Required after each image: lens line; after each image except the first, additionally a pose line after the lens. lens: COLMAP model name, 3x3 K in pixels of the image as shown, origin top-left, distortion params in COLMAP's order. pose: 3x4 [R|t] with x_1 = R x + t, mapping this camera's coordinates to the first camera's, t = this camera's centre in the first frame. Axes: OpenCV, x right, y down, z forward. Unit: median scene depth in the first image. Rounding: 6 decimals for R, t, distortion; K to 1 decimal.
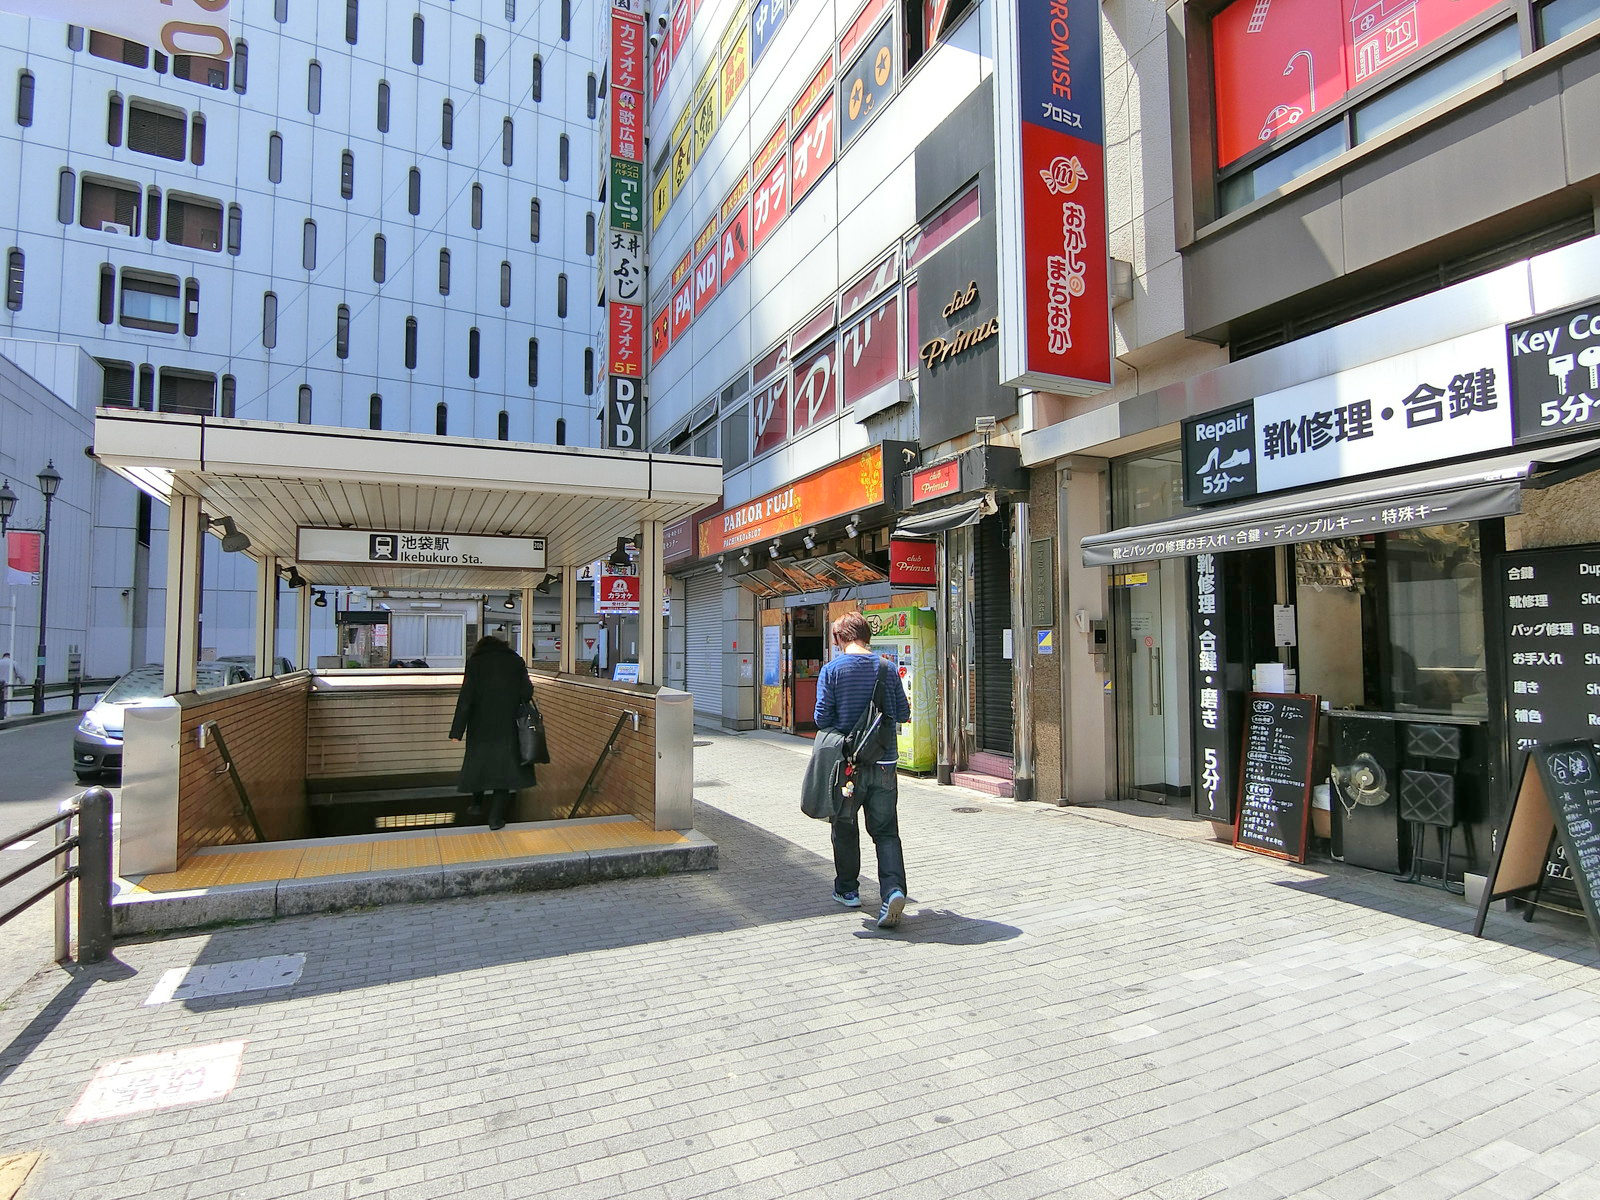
lens RADIAL K [[881.4, 0, 803.9], [0, 881.4, 600.8], [0, 0, 1]] dist [-0.001685, -0.000413]
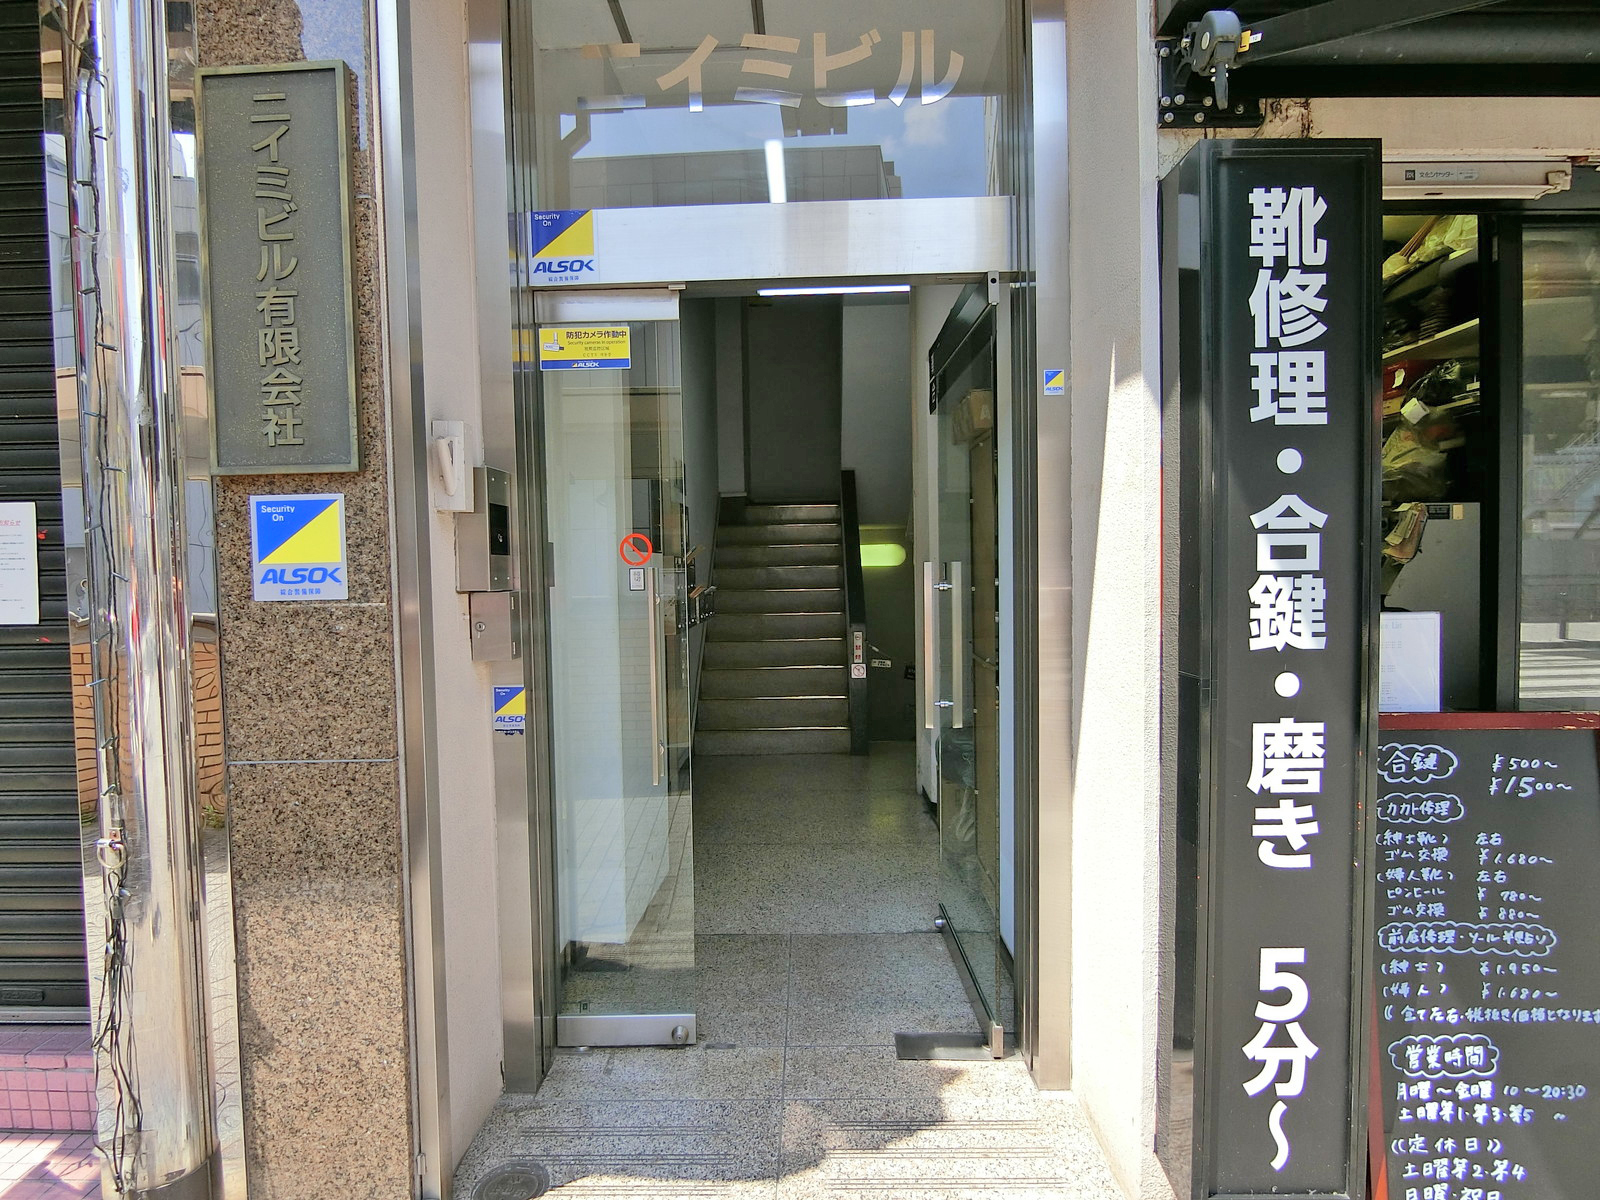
lens RADIAL K [[881.4, 0, 796.4], [0, 881.4, 609.7], [0, 0, 1]] dist [-0.001685, -0.000413]
pose [[0.431354, -0.045580, 0.901031, 0.166961], [-0.034932, 0.997130, 0.067164, 0.055276], [-0.901506, -0.060446, 0.428524, 1.021069]]
